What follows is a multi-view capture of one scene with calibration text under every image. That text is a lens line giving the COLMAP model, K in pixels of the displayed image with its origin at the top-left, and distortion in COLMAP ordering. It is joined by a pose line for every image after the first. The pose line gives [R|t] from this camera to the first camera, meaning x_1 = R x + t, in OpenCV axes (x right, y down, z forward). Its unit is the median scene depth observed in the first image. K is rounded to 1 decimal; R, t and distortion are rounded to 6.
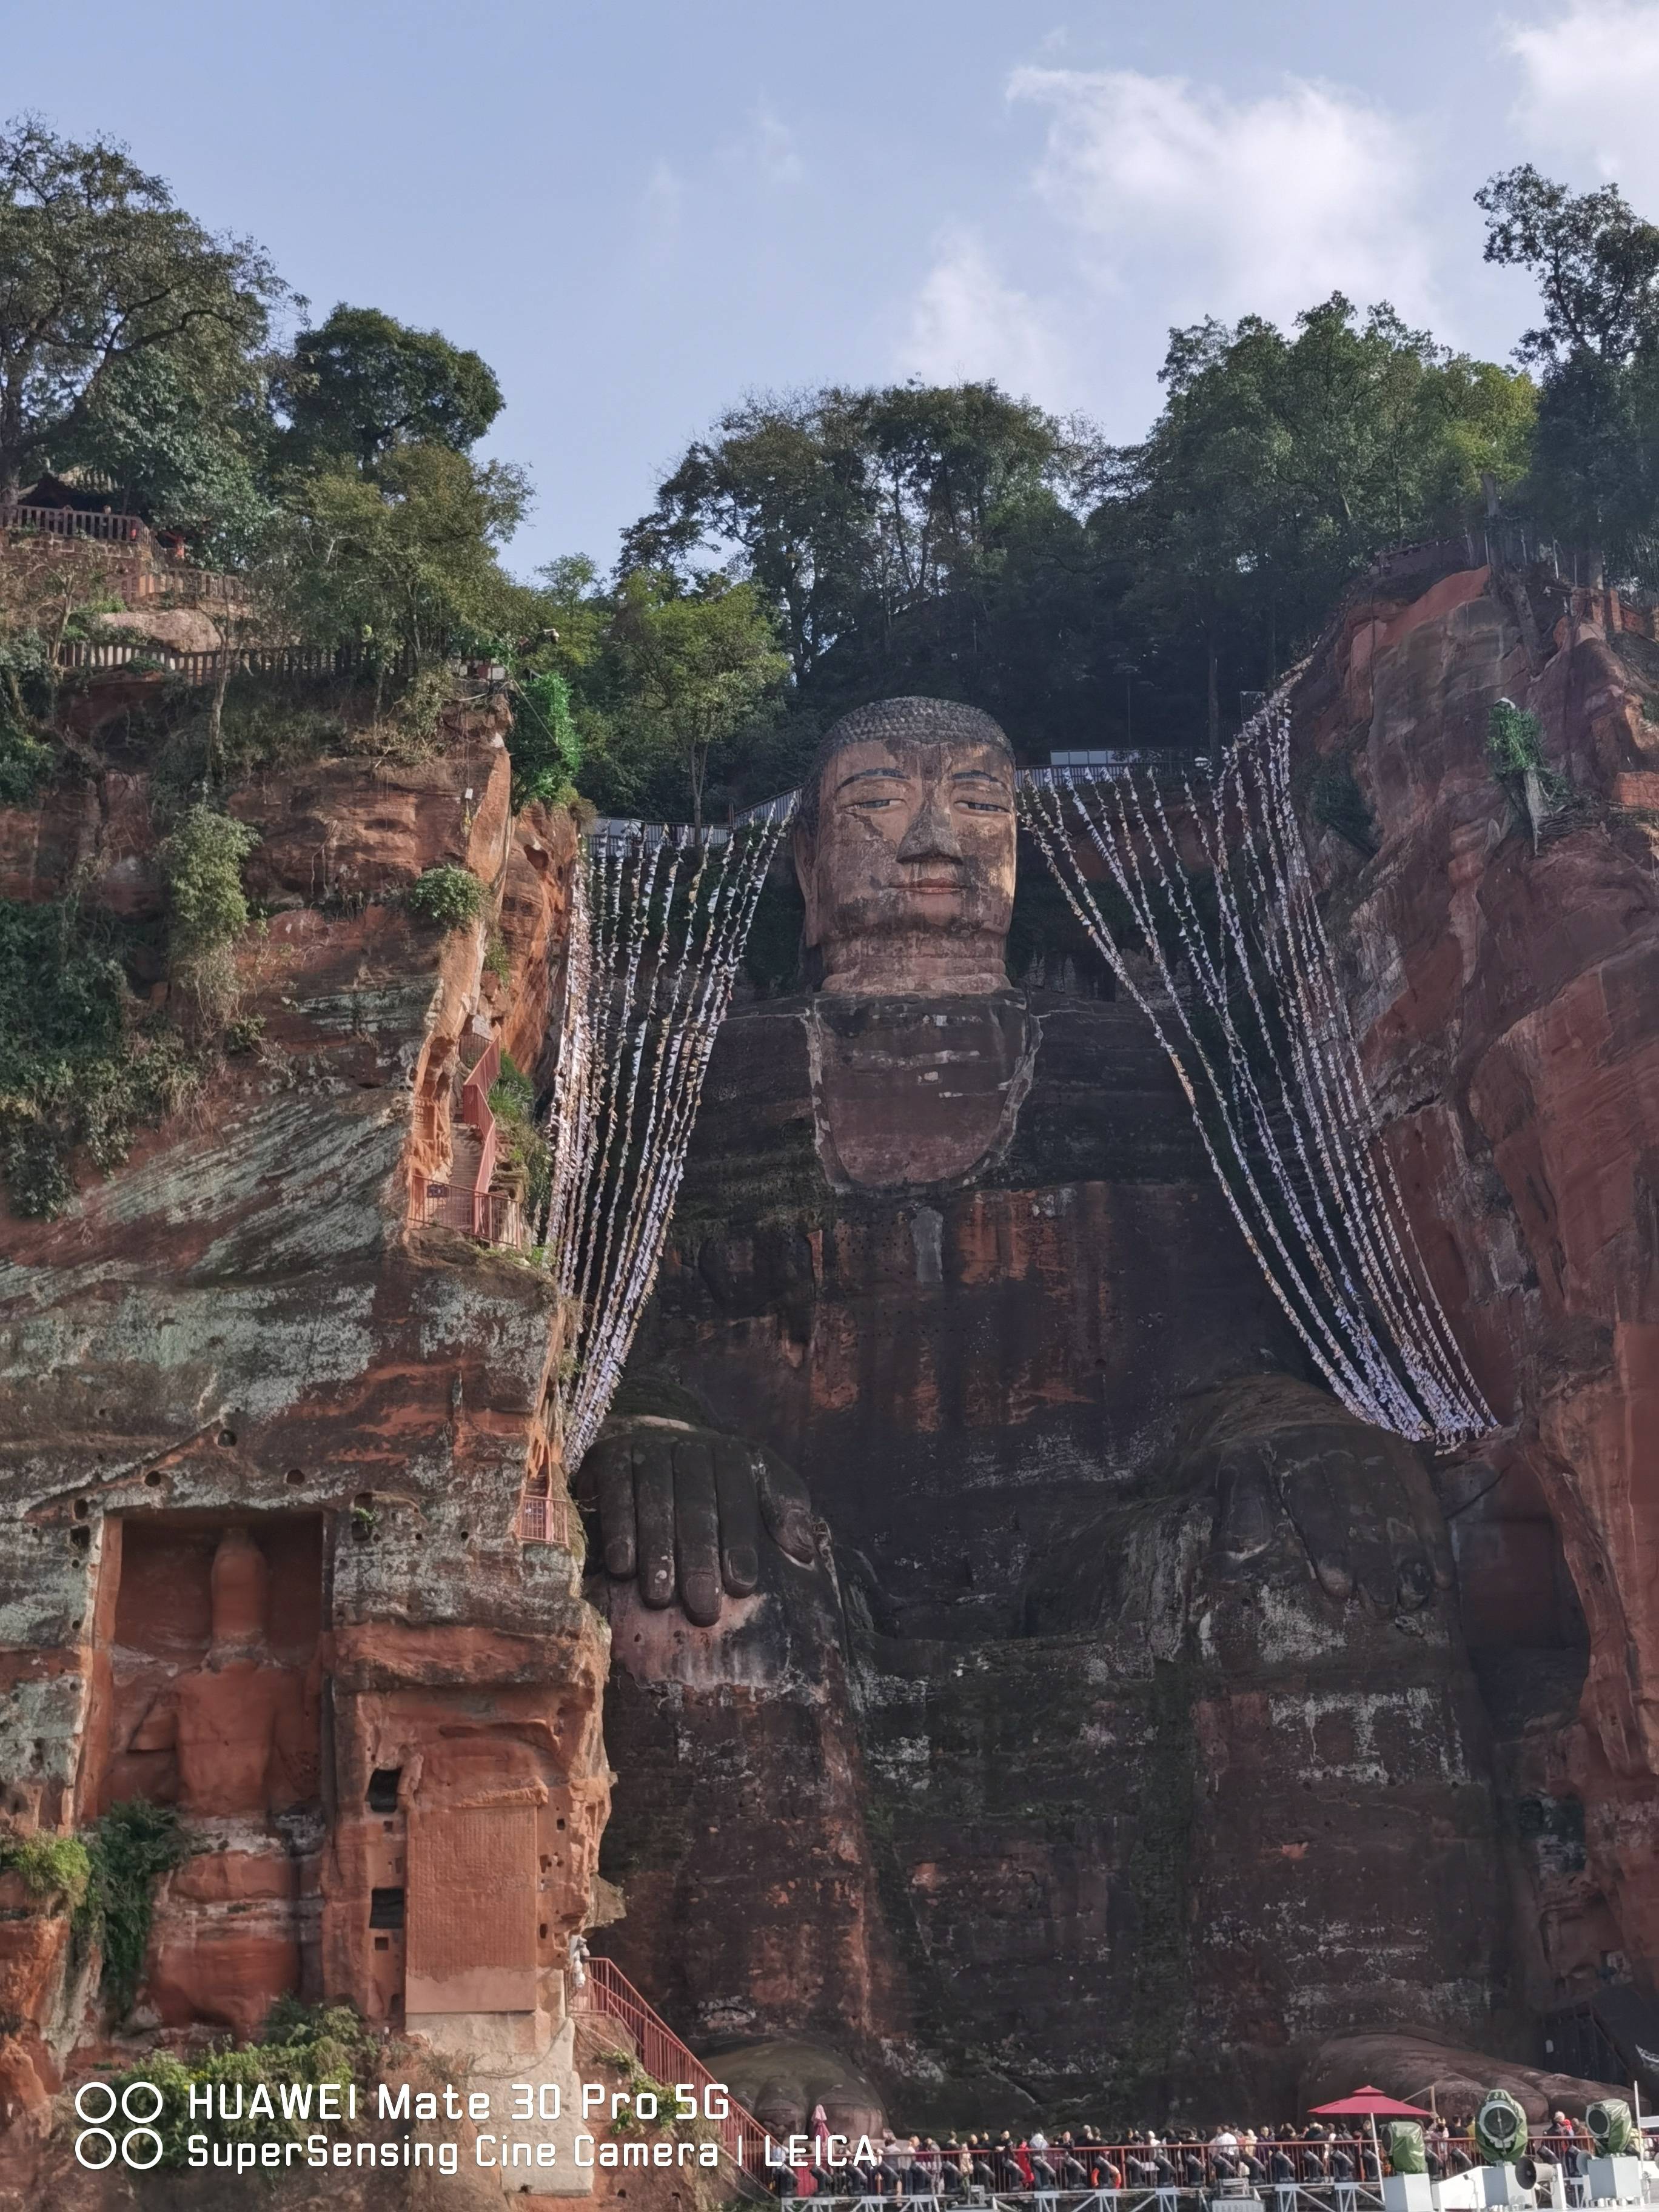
lens RADIAL K [[3747.1, 0, 824.2], [0, 3747.1, 1048.8], [0, 0, 1]] dist [-0.000313, 0.000000]
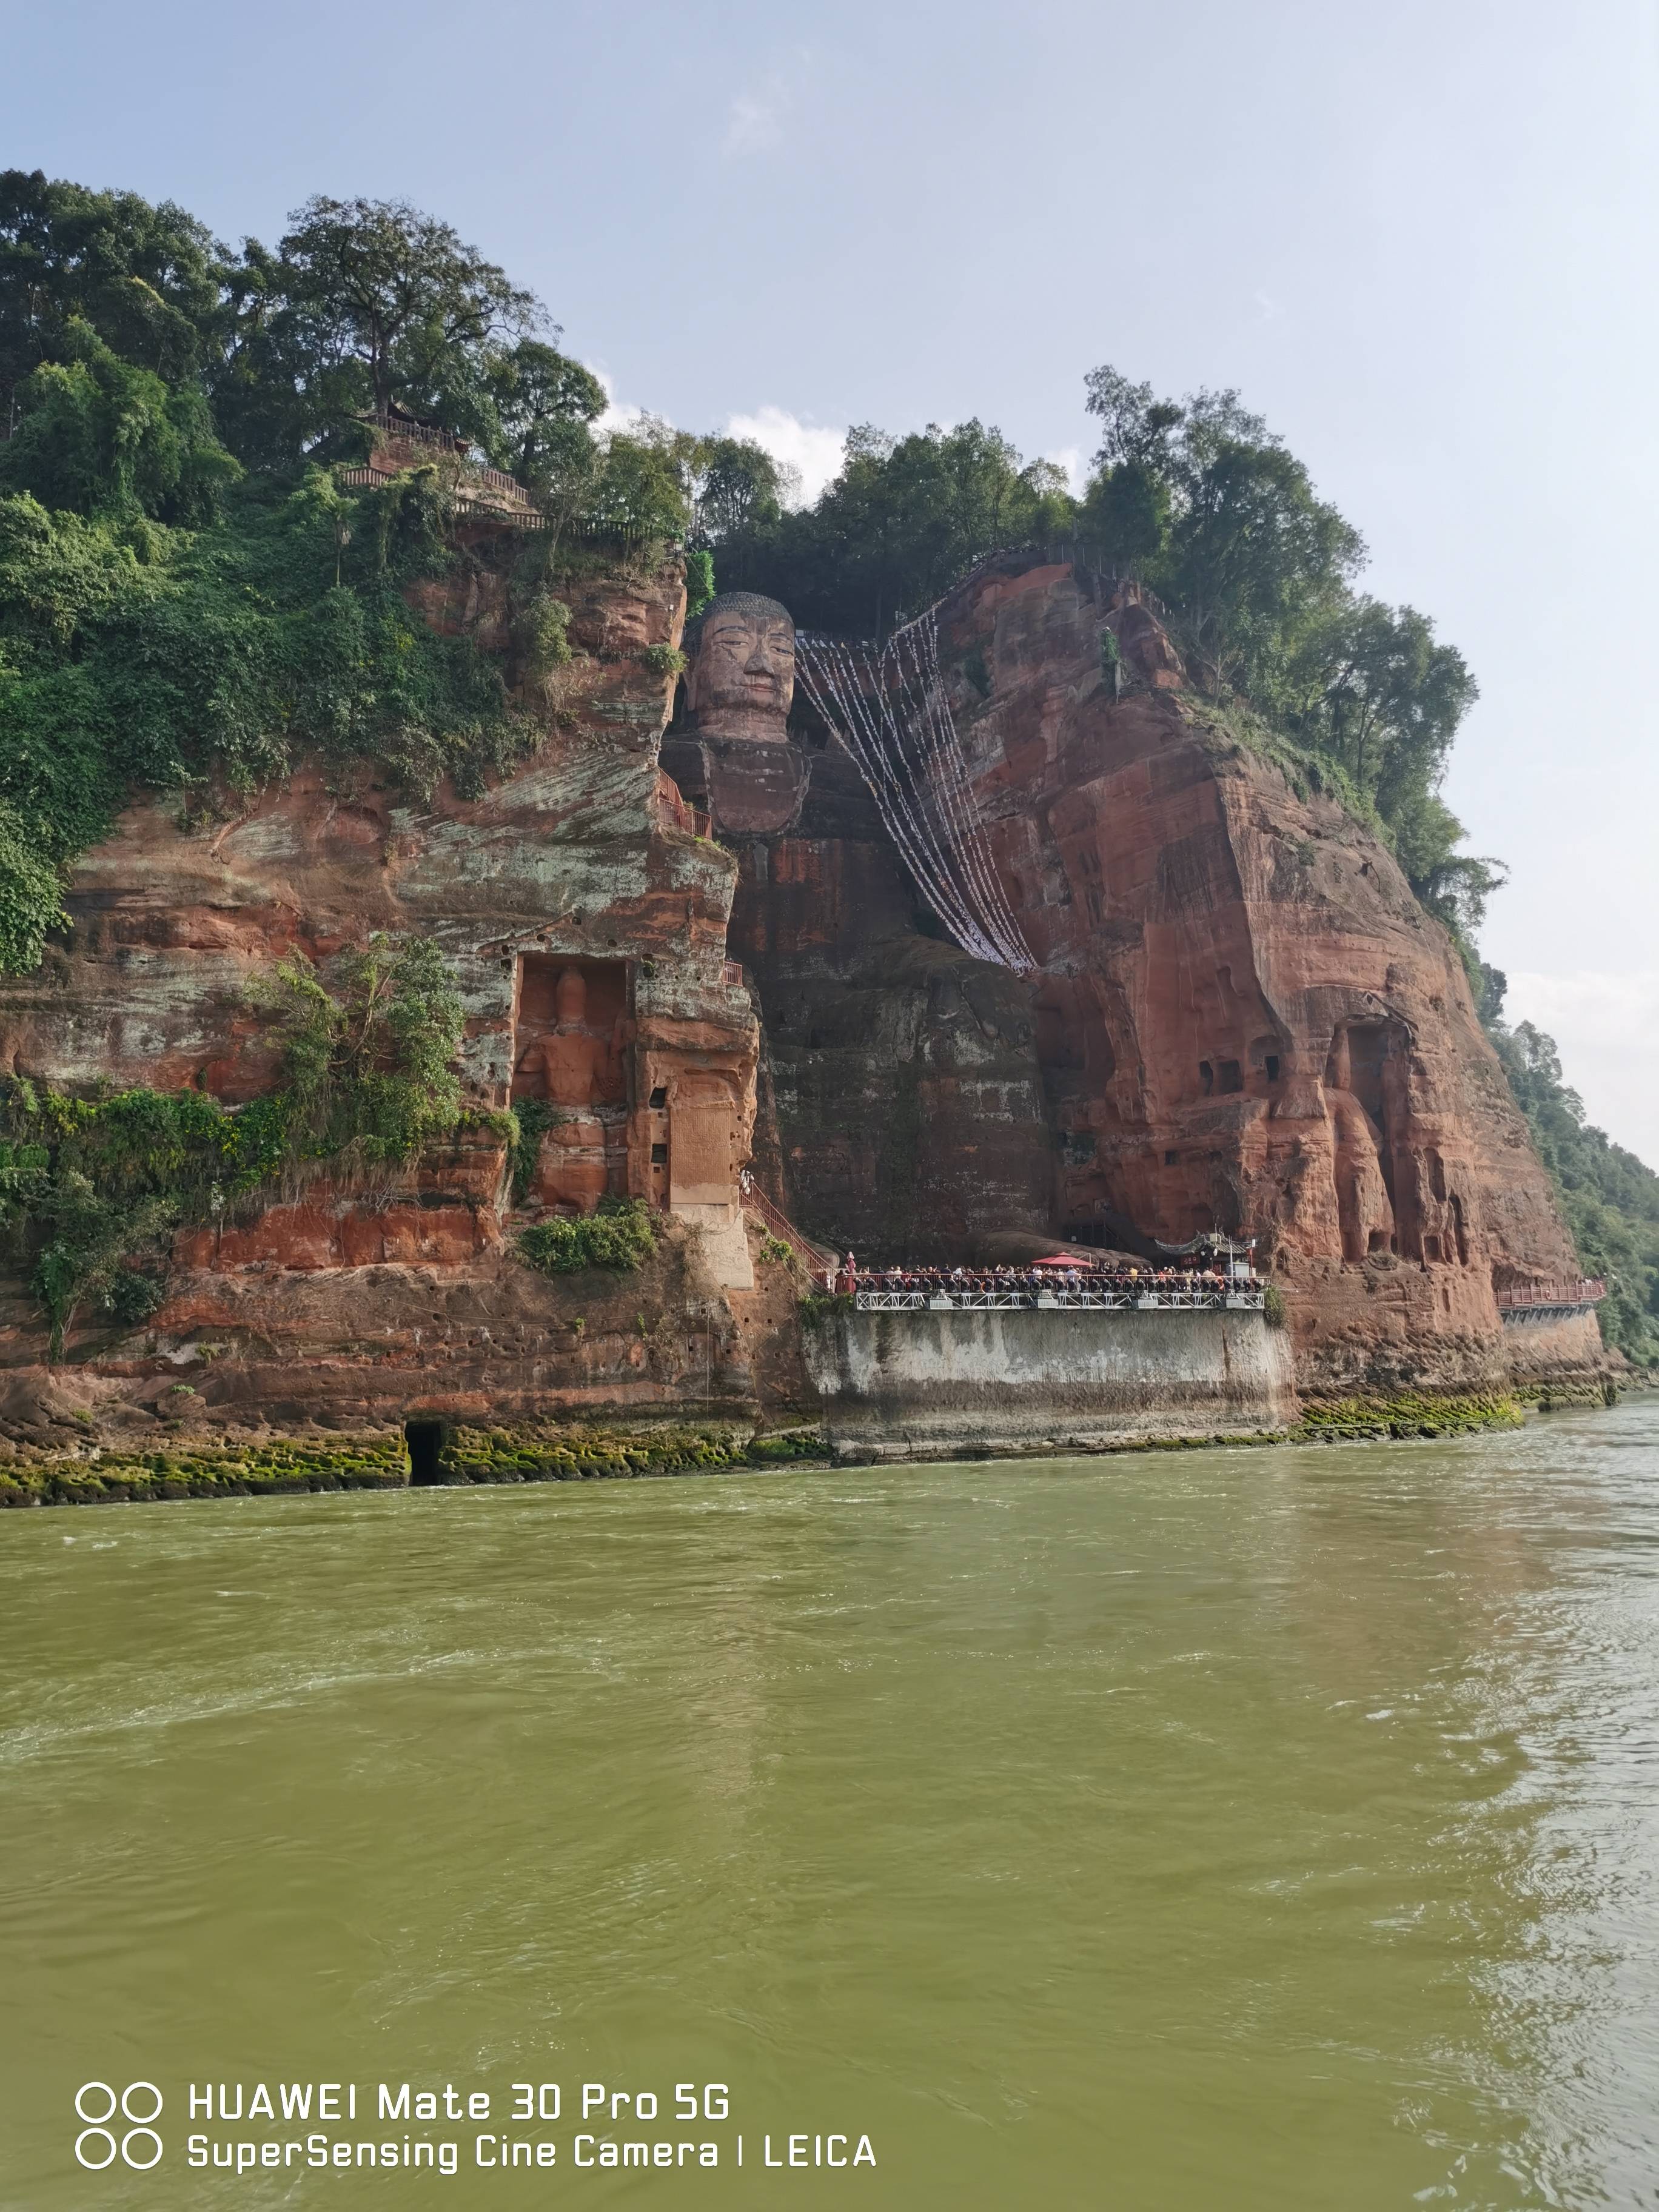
lens RADIAL K [[1711.9, 0, 832.7], [0, 1711.9, 1102.3], [0, 0, 1]] dist [0.012026, 0.005164]
pose [[0.961384, 0.053830, 0.269896, -0.227531], [-0.100404, 0.981695, 0.161848, 0.031370], [-0.256243, -0.182697, 0.949190, 0.066457]]
